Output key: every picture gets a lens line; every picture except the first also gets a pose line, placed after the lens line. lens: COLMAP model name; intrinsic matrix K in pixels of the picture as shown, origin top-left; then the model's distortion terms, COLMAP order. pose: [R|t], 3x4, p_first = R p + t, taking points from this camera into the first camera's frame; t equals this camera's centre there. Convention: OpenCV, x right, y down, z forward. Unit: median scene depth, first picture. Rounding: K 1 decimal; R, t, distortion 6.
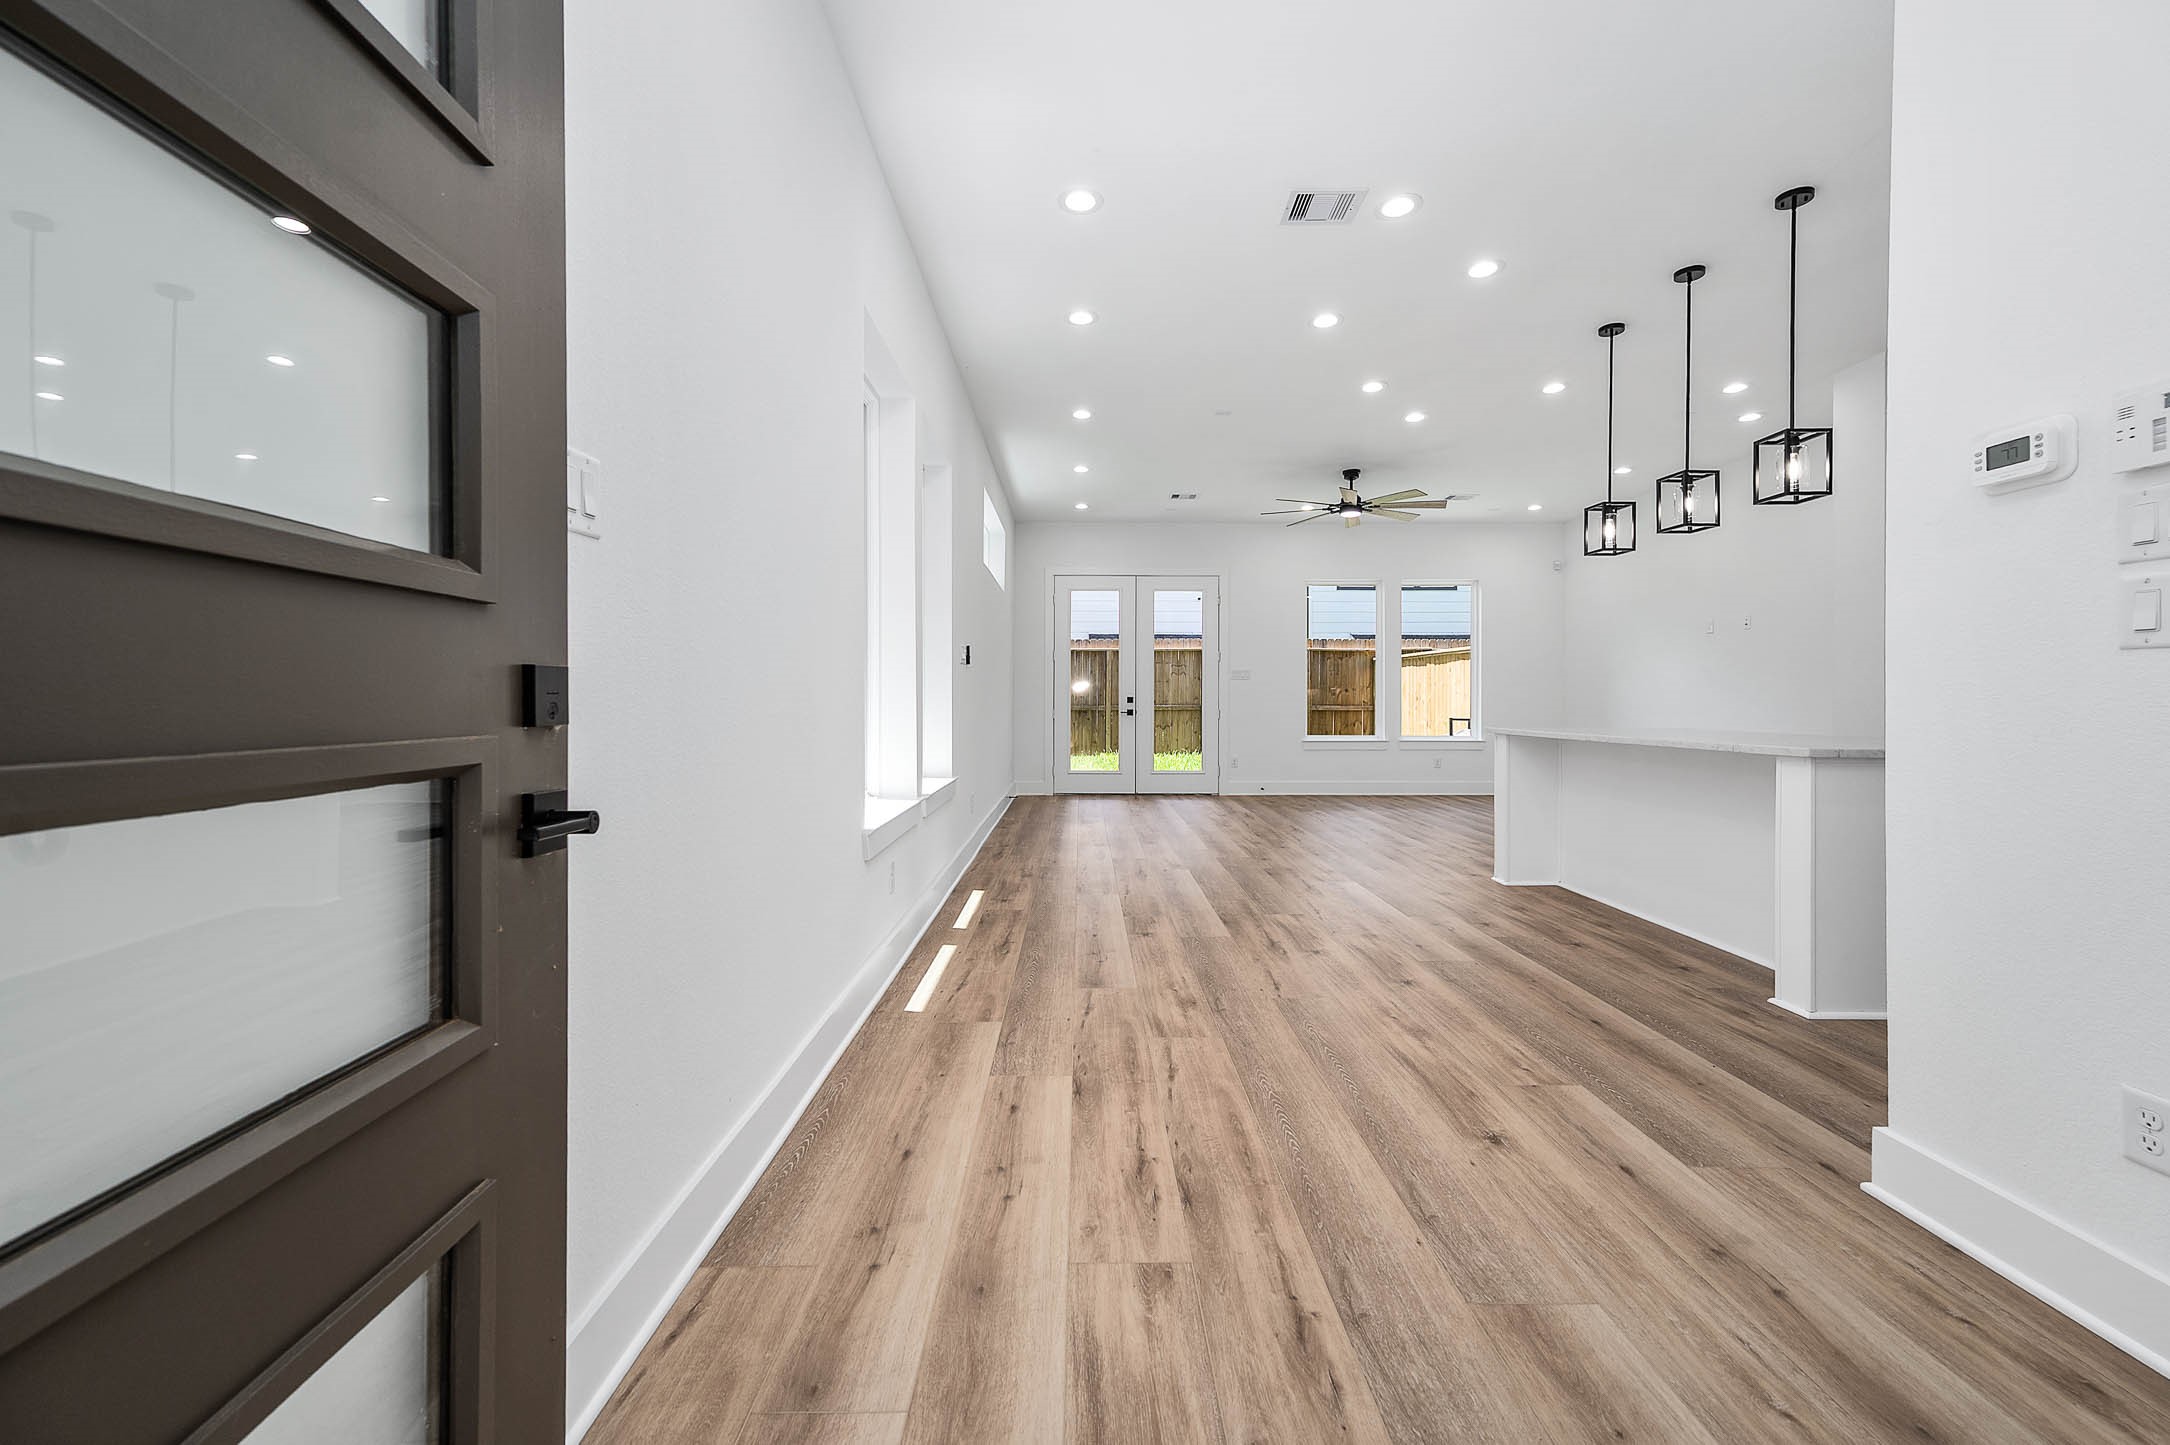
lens RADIAL K [[853.6, 0, 1090.1], [0, 853.6, 703.9], [0, 0, 1]] dist [0.010422, 0.000111]
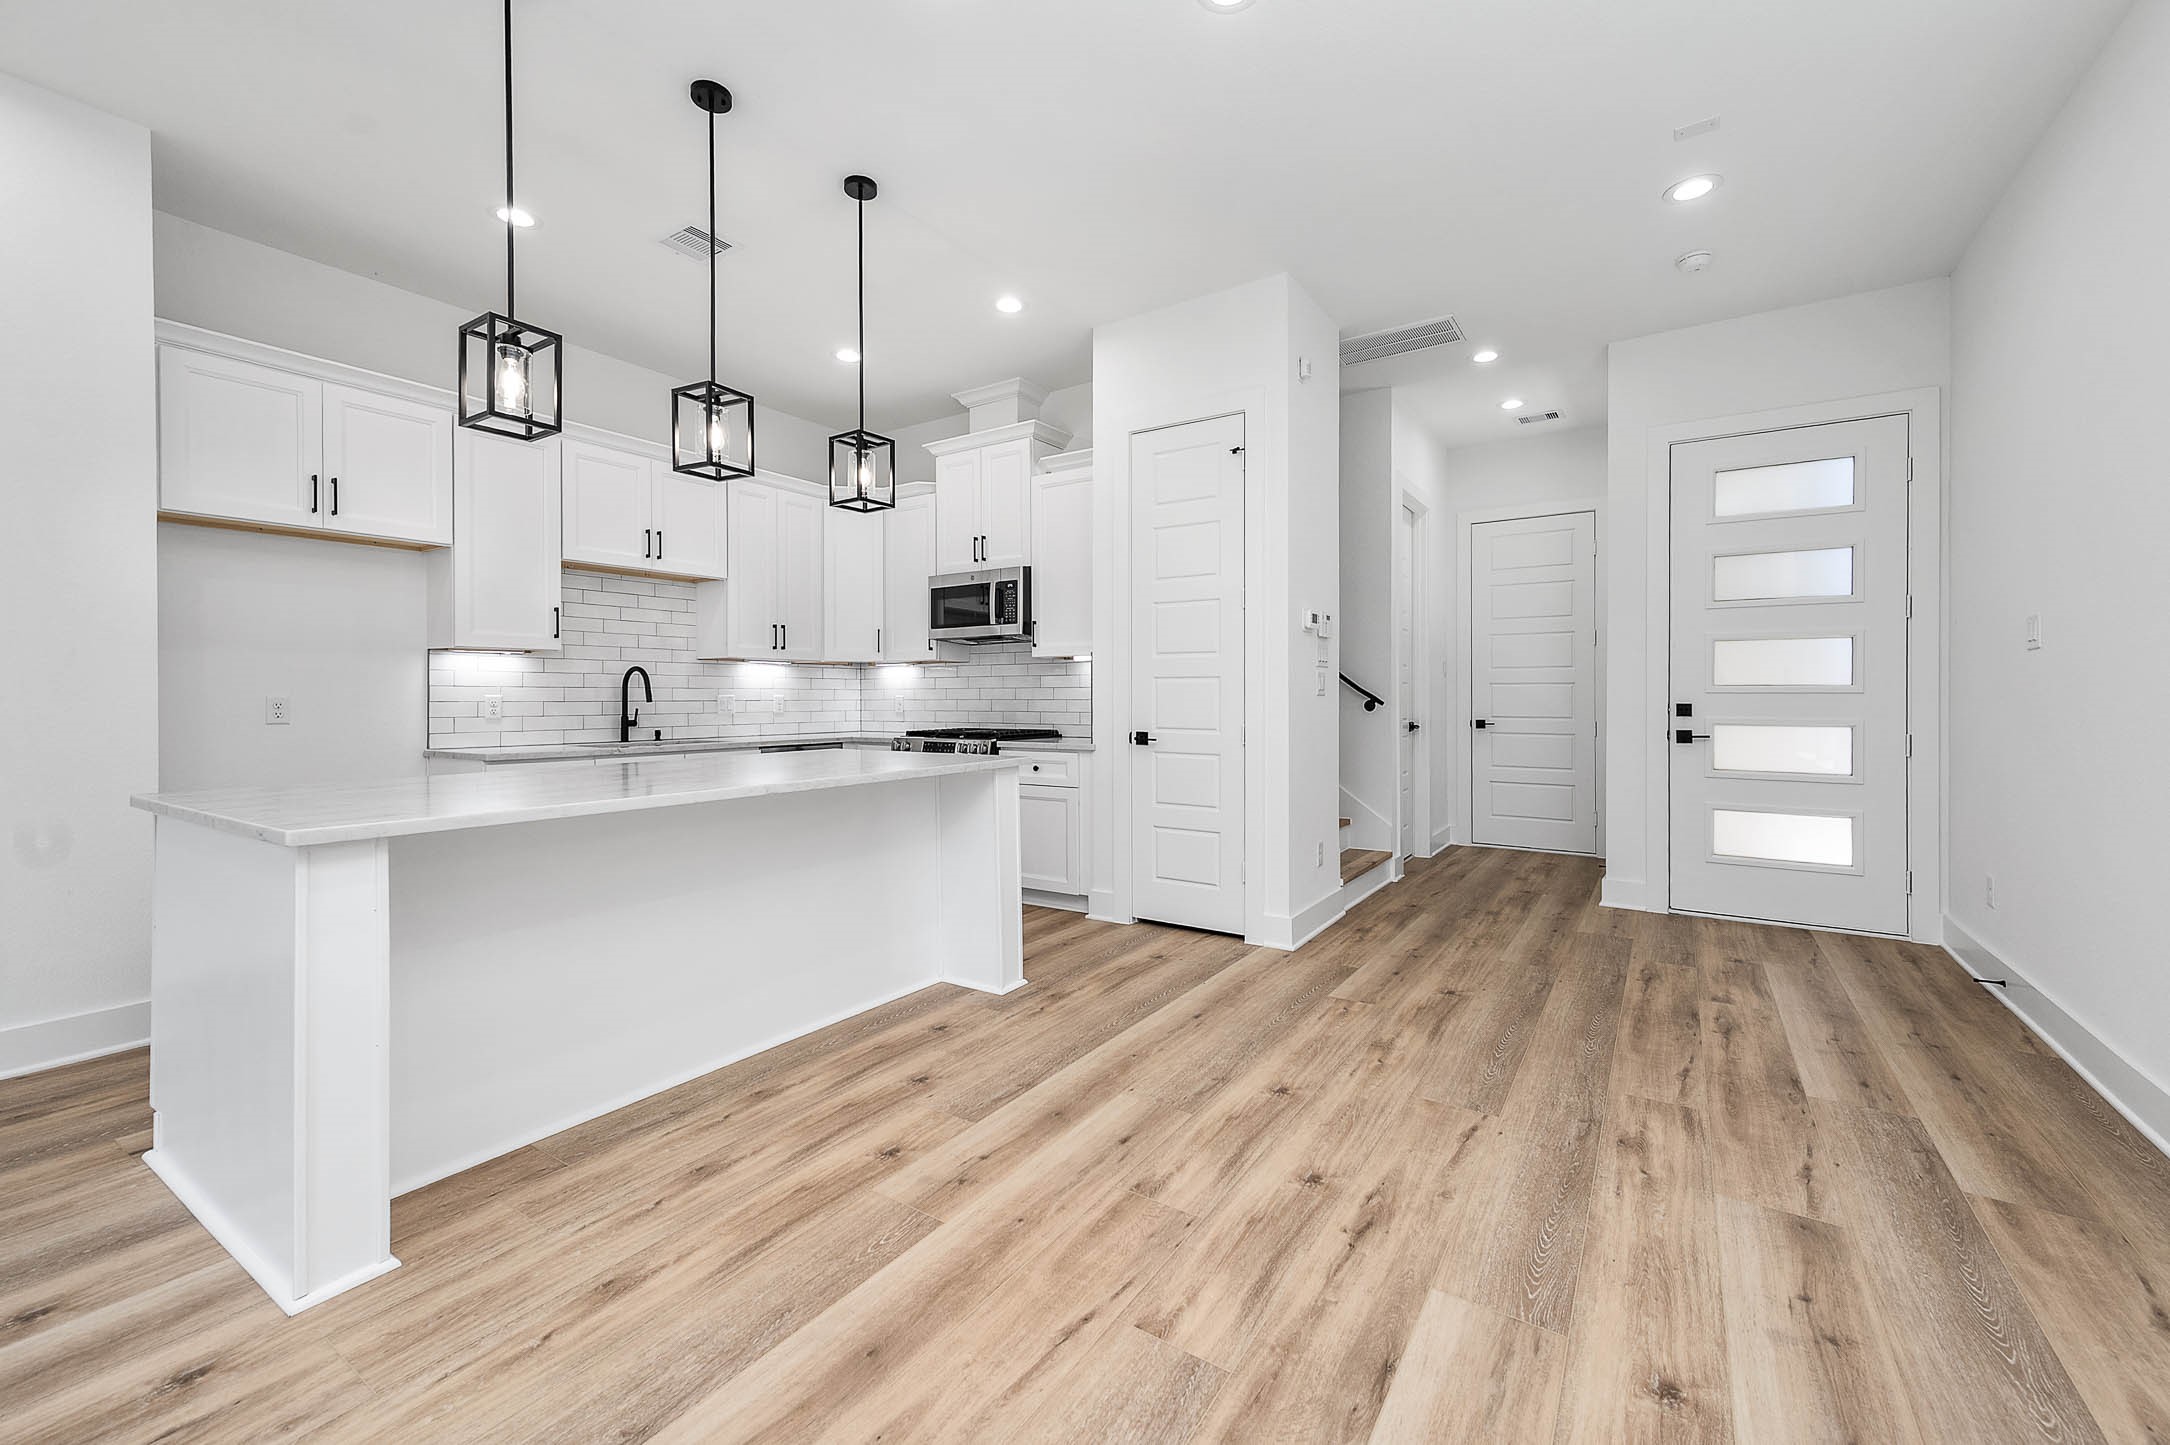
lens RADIAL K [[874.6, 0, 1091.1], [0, 874.6, 697.1], [0, 0, 1]] dist [0.015436, 0.000617]
pose [[-0.827674, -0.001345, 0.561208, 0.058565], [0.002880, 0.999974, 0.006643, -0.030683], [-0.561202, 0.007115, -0.827648, 1.495115]]
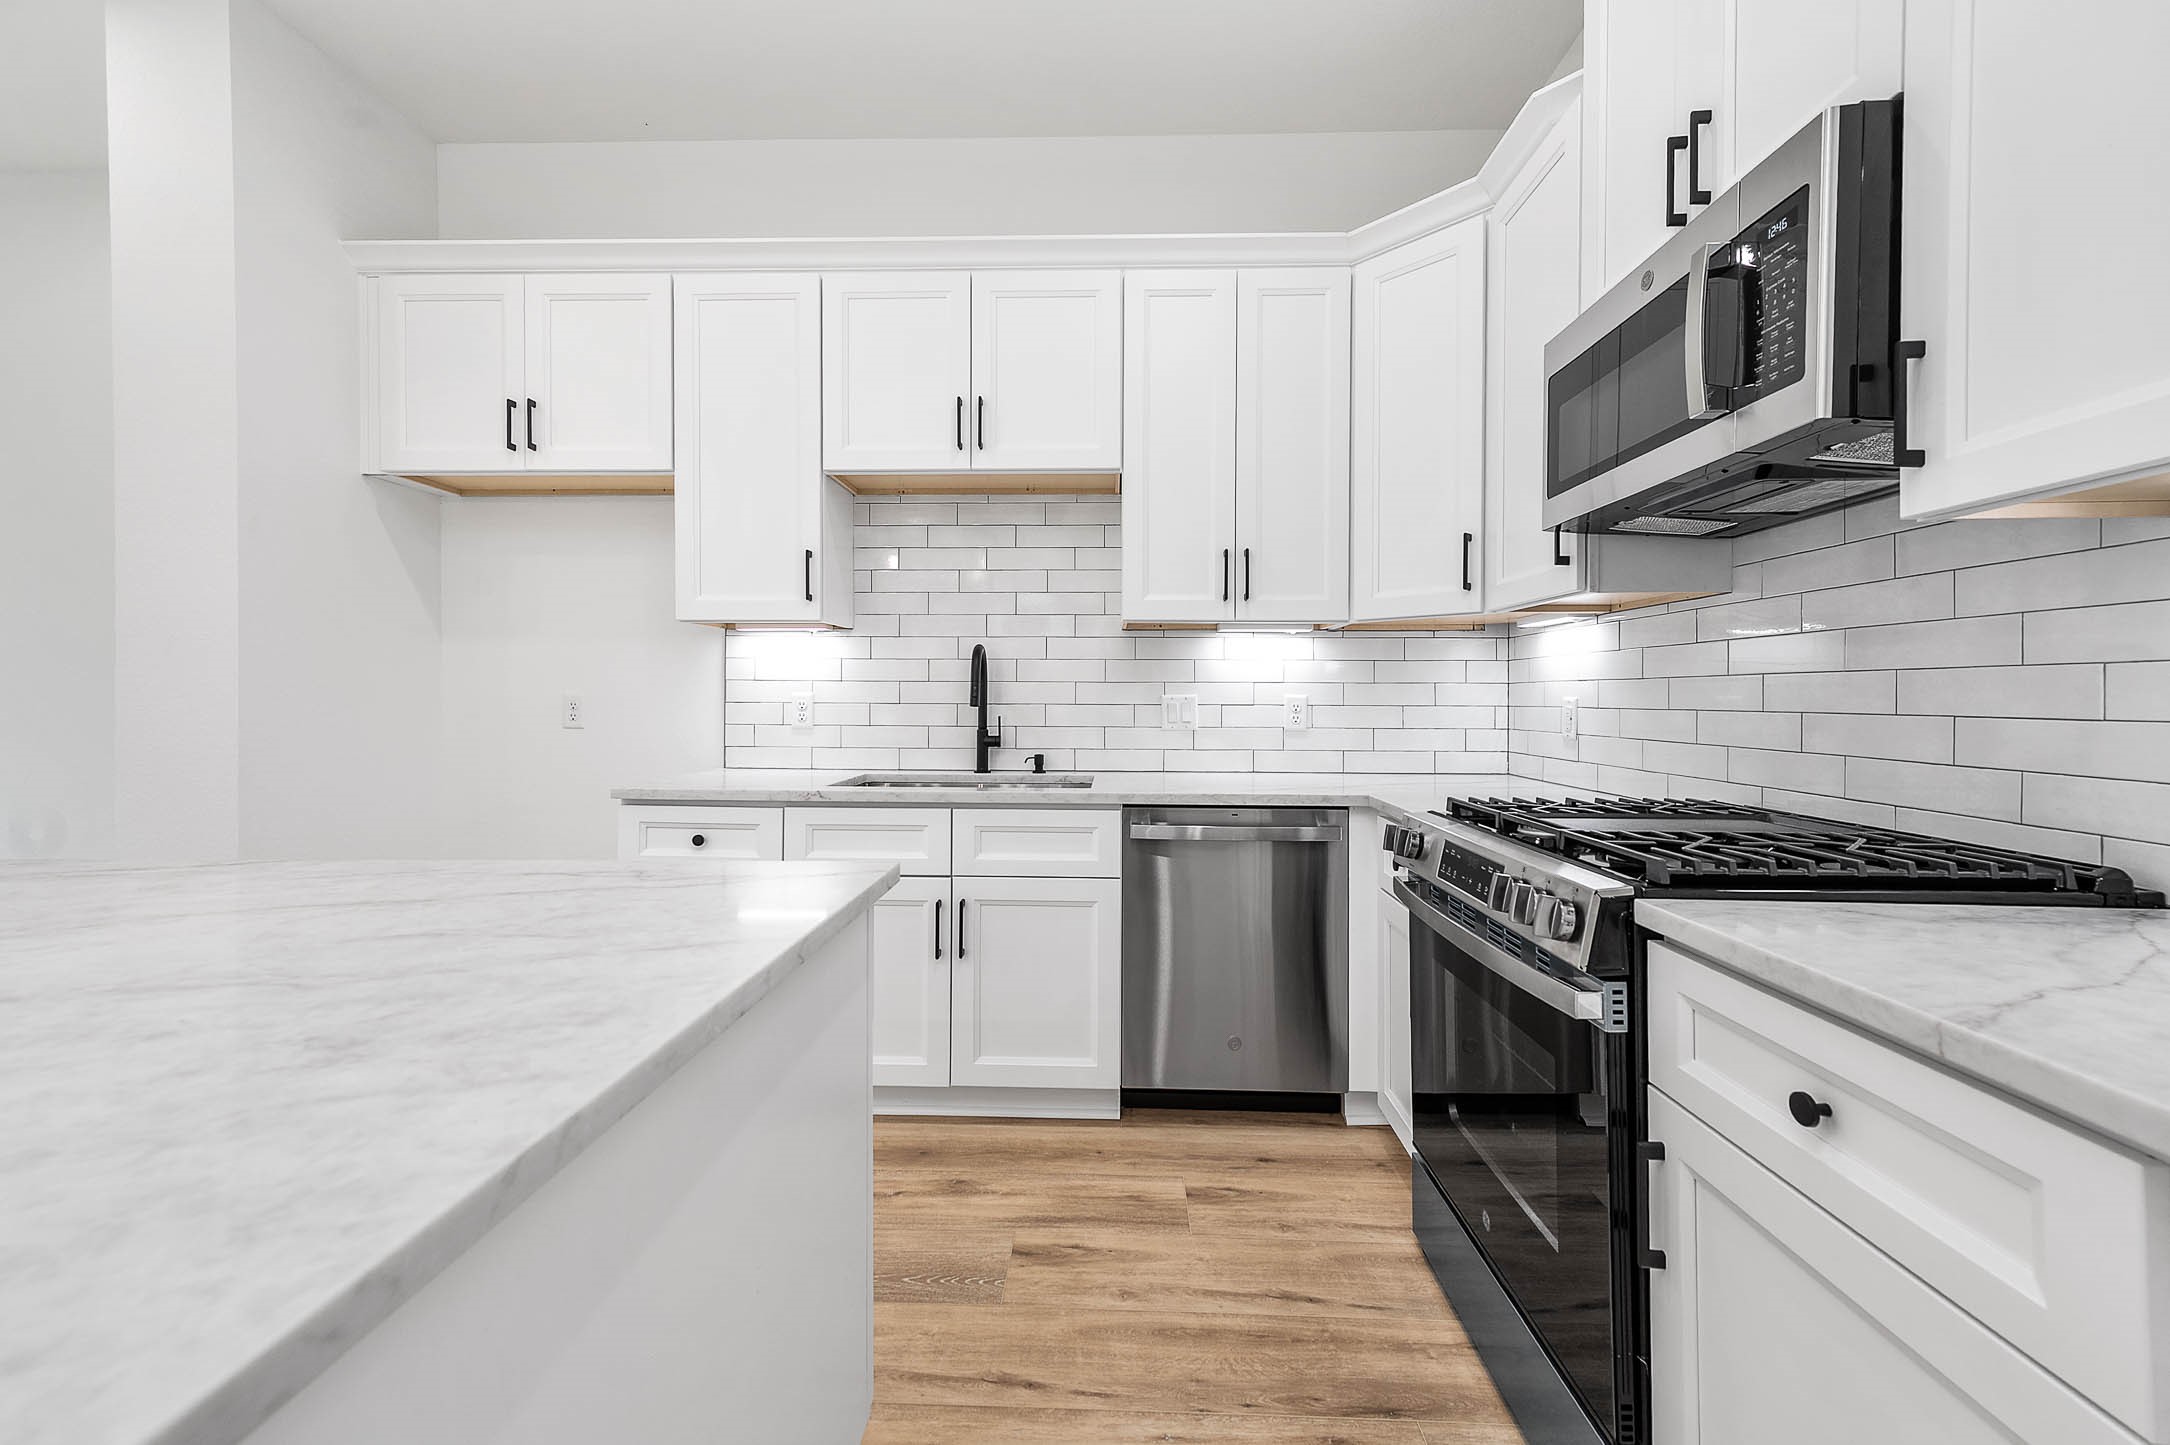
lens RADIAL K [[874.6, 0, 1091.1], [0, 874.6, 697.1], [0, 0, 1]] dist [0.015436, 0.000617]
pose [[0.037403, -0.004039, 0.999292, 0.596722], [0.001964, 0.999990, 0.003968, -0.026981], [-0.999298, 0.001814, 0.037411, 0.672049]]
